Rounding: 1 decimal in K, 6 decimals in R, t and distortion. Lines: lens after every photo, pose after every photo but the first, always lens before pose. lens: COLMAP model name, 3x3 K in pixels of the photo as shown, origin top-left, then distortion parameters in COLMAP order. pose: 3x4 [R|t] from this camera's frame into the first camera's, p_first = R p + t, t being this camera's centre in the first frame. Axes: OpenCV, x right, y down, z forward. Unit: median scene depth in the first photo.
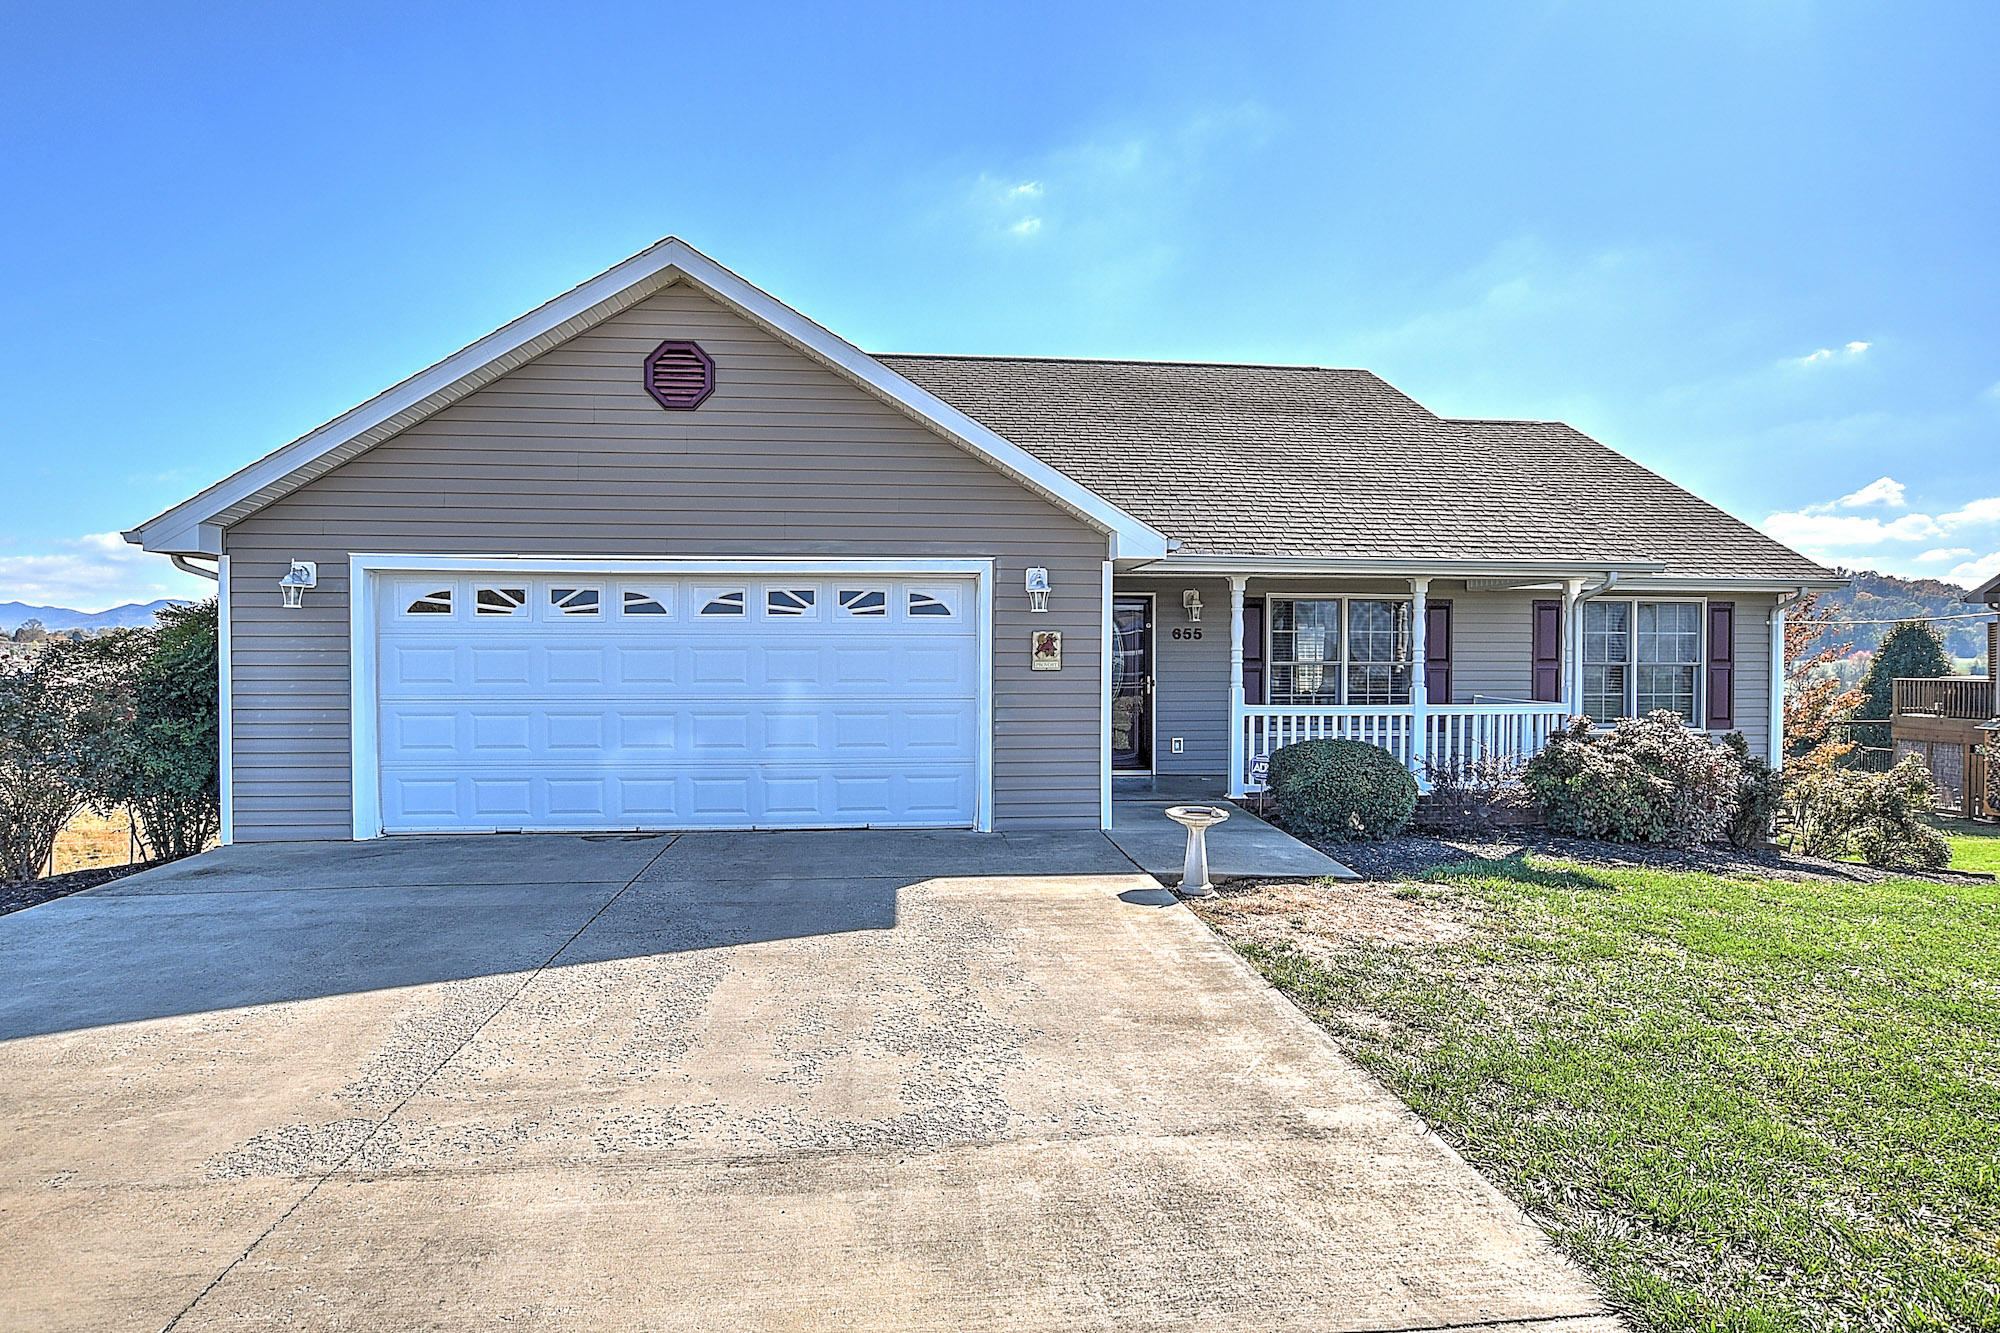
lens RADIAL K [[1147.9, 0, 992.5], [0, 1147.9, 666.6], [0, 0, 1]] dist [-0.034354, 0.000641]
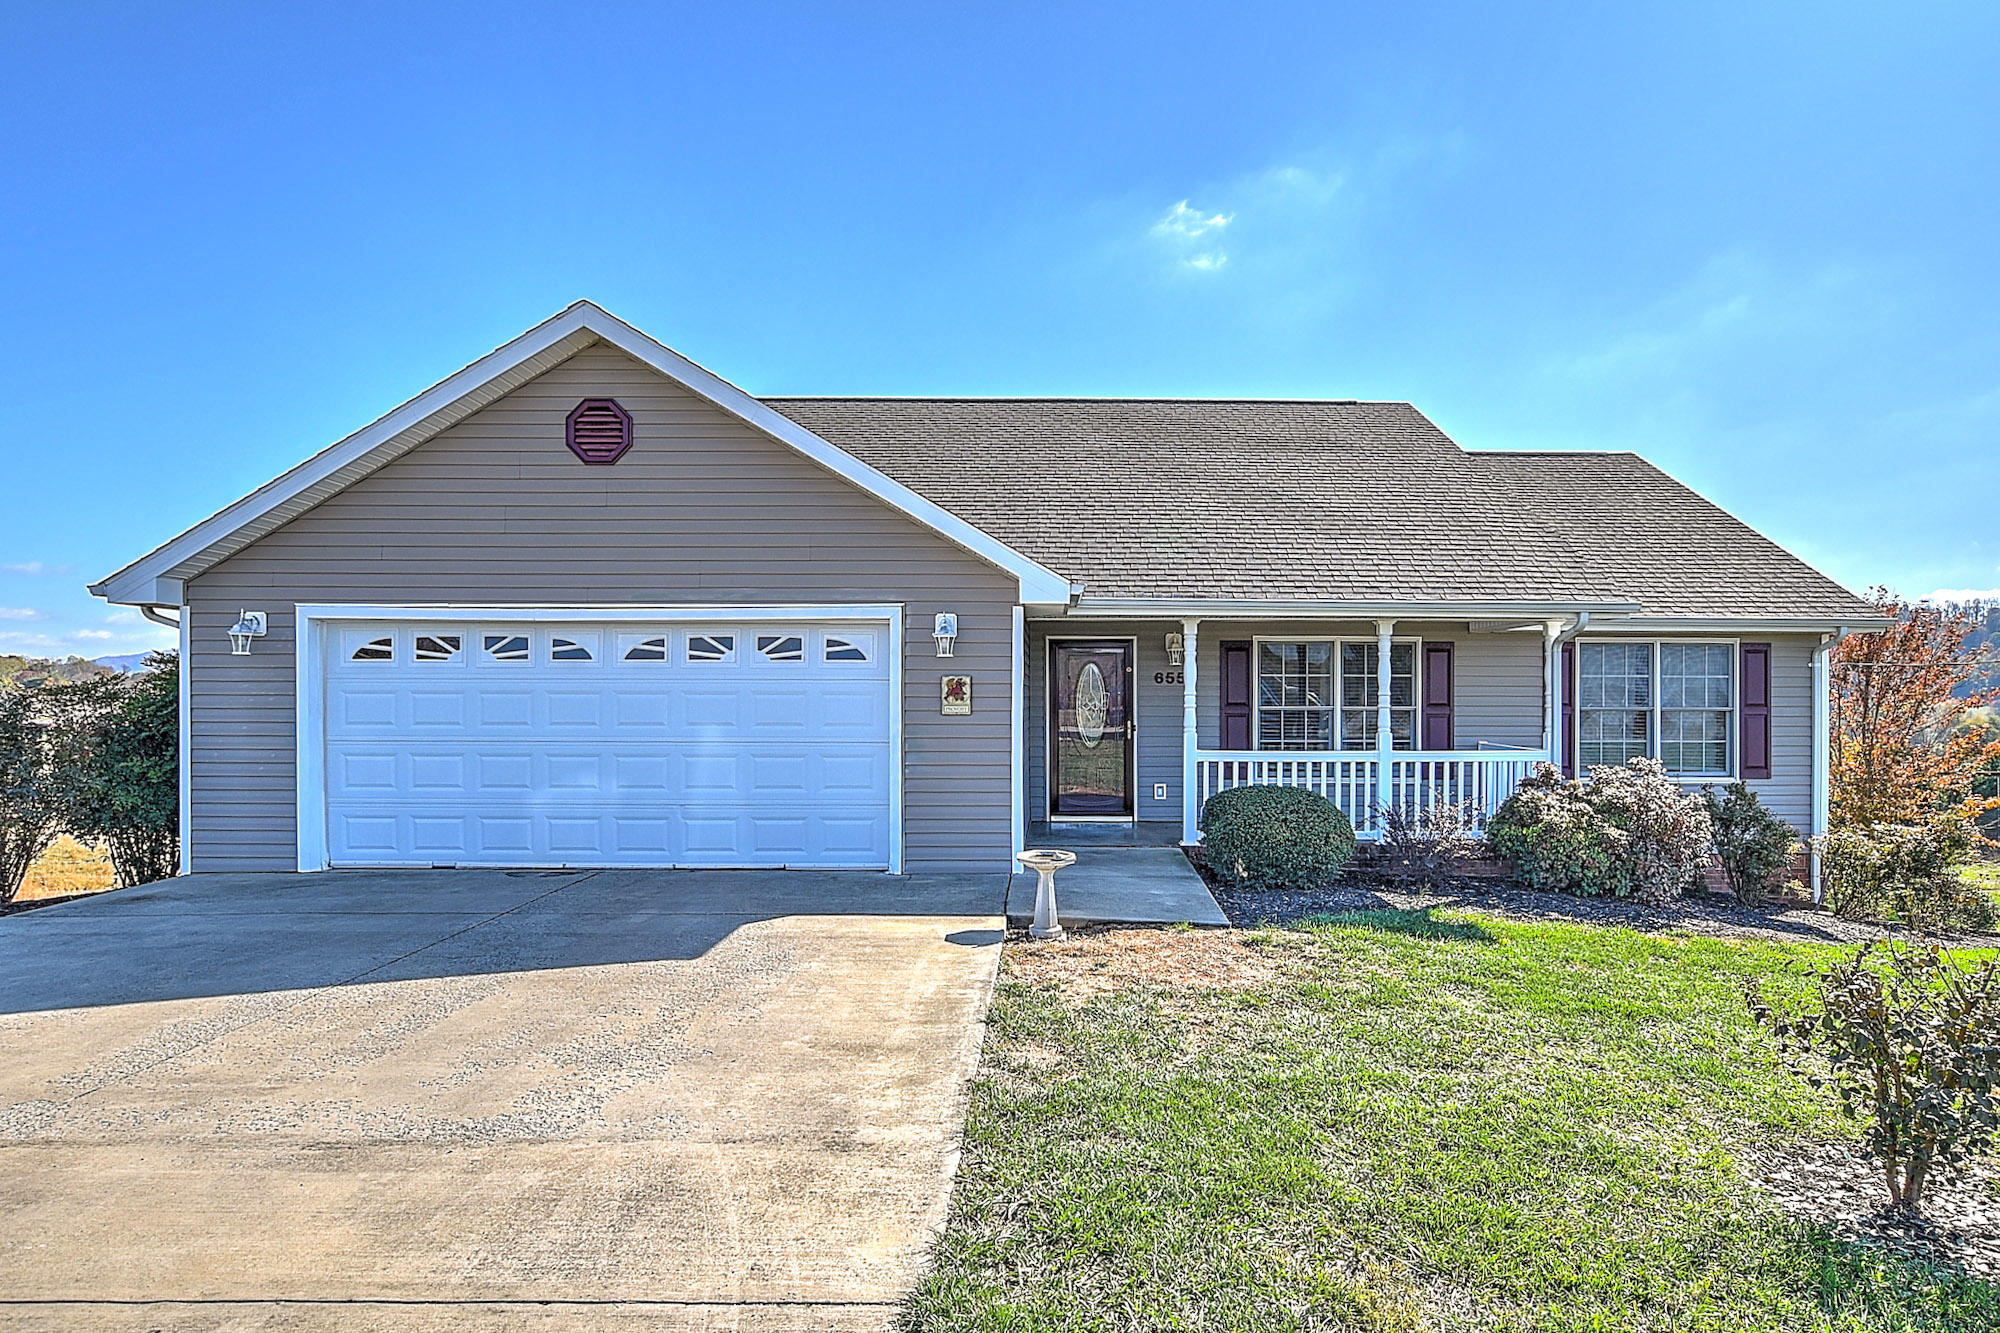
lens RADIAL K [[1202.5, 0, 1085.1], [0, 1202.5, 696.5], [0, 0, 1]] dist [-0.033127, 0.002588]
pose [[0.996087, 0.000529, -0.088374, 0.257942], [-0.001604, 0.999926, -0.012097, -0.000032], [0.088361, 0.012191, 0.996014, -0.044322]]
